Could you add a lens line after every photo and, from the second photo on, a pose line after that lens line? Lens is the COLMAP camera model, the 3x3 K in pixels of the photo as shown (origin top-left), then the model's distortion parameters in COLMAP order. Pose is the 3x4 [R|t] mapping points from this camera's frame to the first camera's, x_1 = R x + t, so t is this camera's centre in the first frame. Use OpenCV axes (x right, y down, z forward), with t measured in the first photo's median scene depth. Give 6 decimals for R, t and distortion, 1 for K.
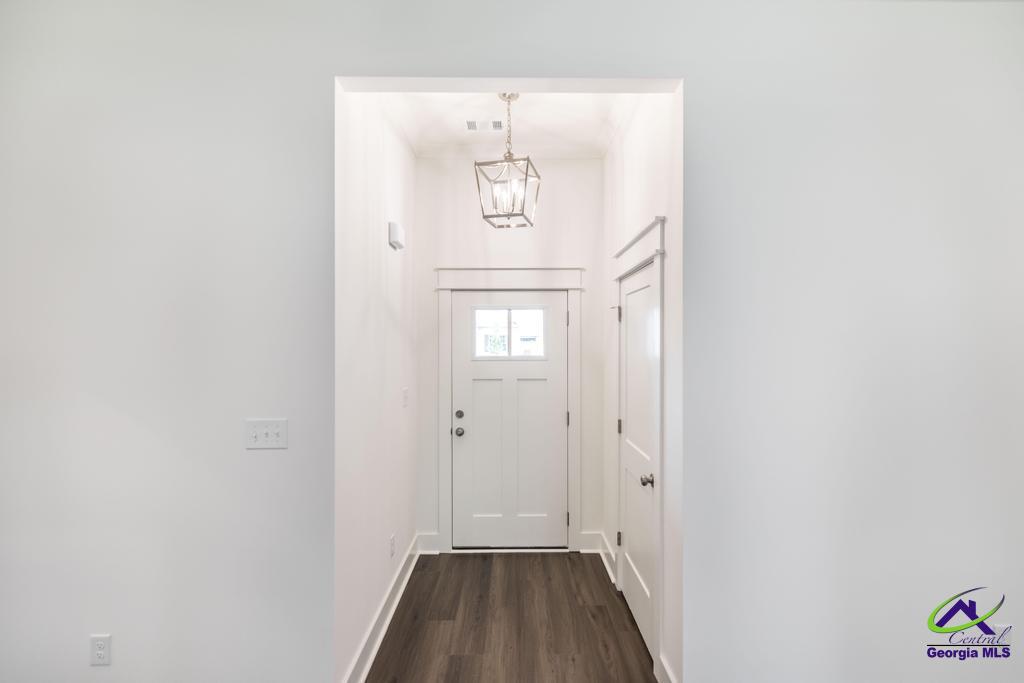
lens RADIAL K [[477.6, 0, 523.4], [0, 477.6, 345.5], [0, 0, 1]] dist [0.000238, 0.000200]
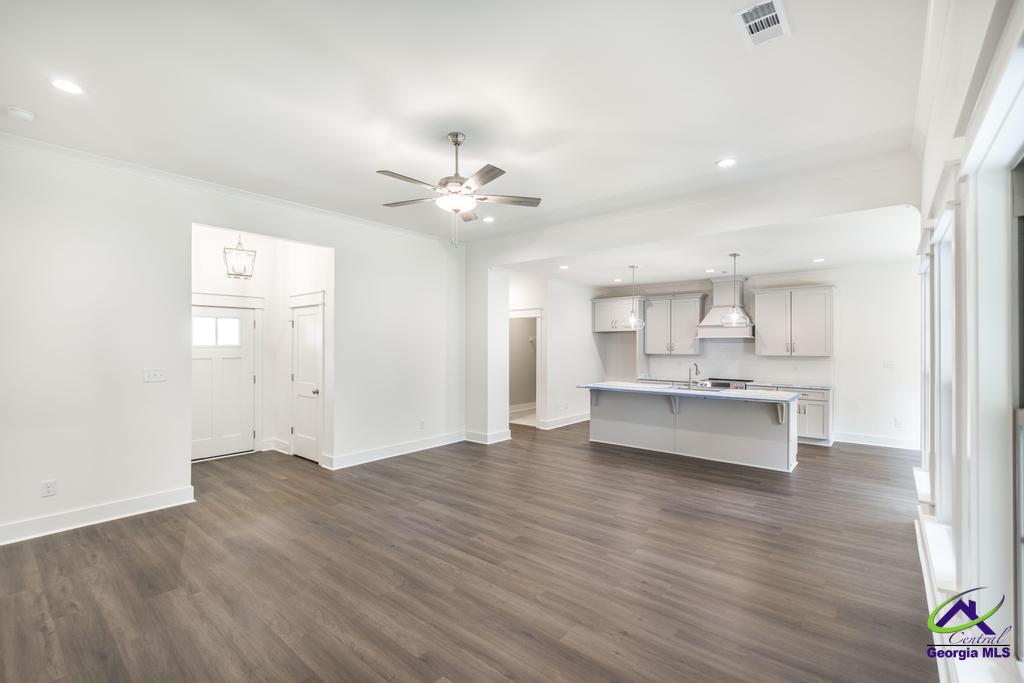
lens RADIAL K [[447.0, 0, 512.0], [0, 447.0, 341.5], [0, 0, 1]] dist [0.004105, 0.000285]
pose [[0.670504, 0.009248, 0.741848, -0.520831], [-0.001553, 0.999938, -0.011061, 0.025799], [-0.741904, 0.006265, 0.670477, -0.883073]]
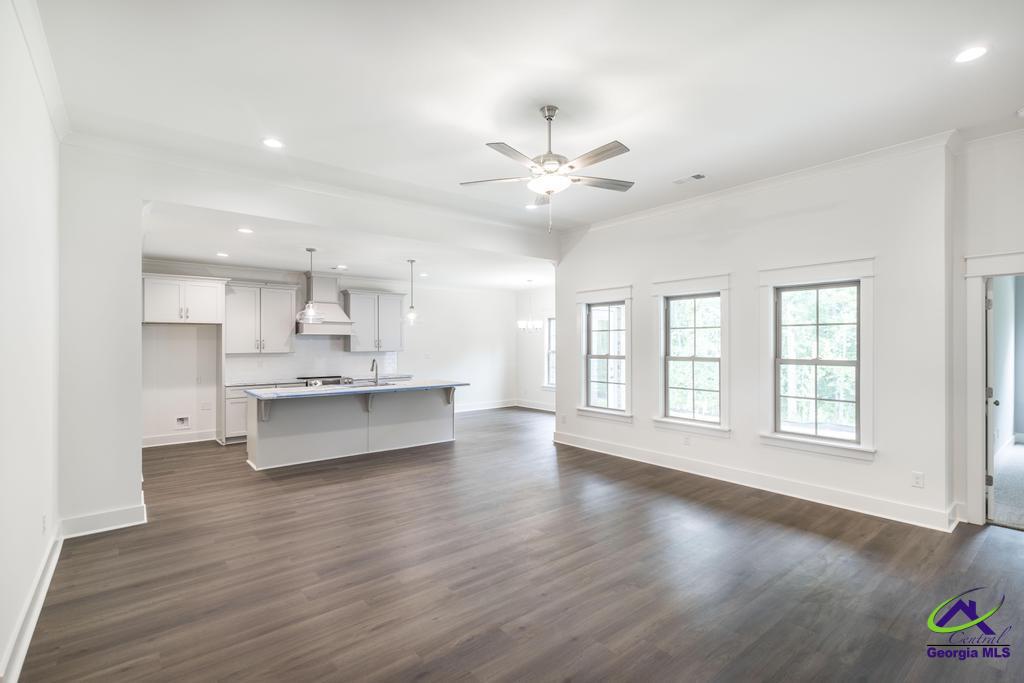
lens RADIAL K [[477.6, 0, 523.4], [0, 477.6, 345.5], [0, 0, 1]] dist [0.000238, 0.000200]
pose [[-0.608313, -0.001204, 0.793696, -0.594026], [0.005472, 0.999969, 0.005711, 0.026865], [-0.793678, 0.007817, -0.608287, 0.399661]]
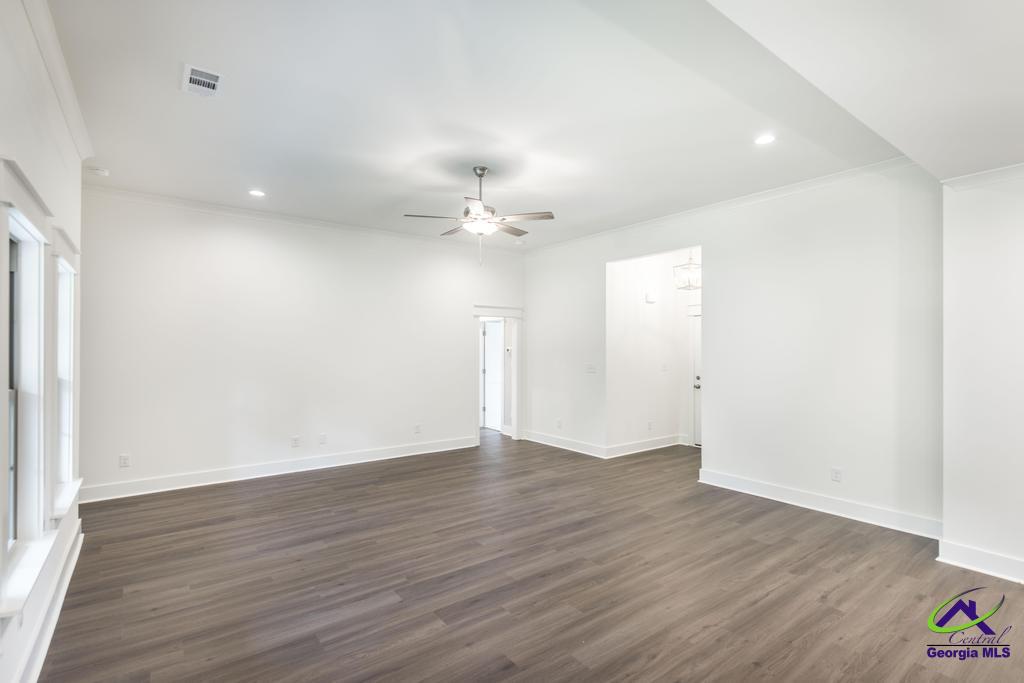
lens RADIAL K [[477.6, 0, 523.4], [0, 477.6, 345.5], [0, 0, 1]] dist [0.000238, 0.000200]
pose [[0.585409, -0.000596, -0.810738, 1.059713], [-0.004838, 0.999979, -0.004229, 0.021210], [0.810724, 0.006398, 0.585394, -0.763609]]
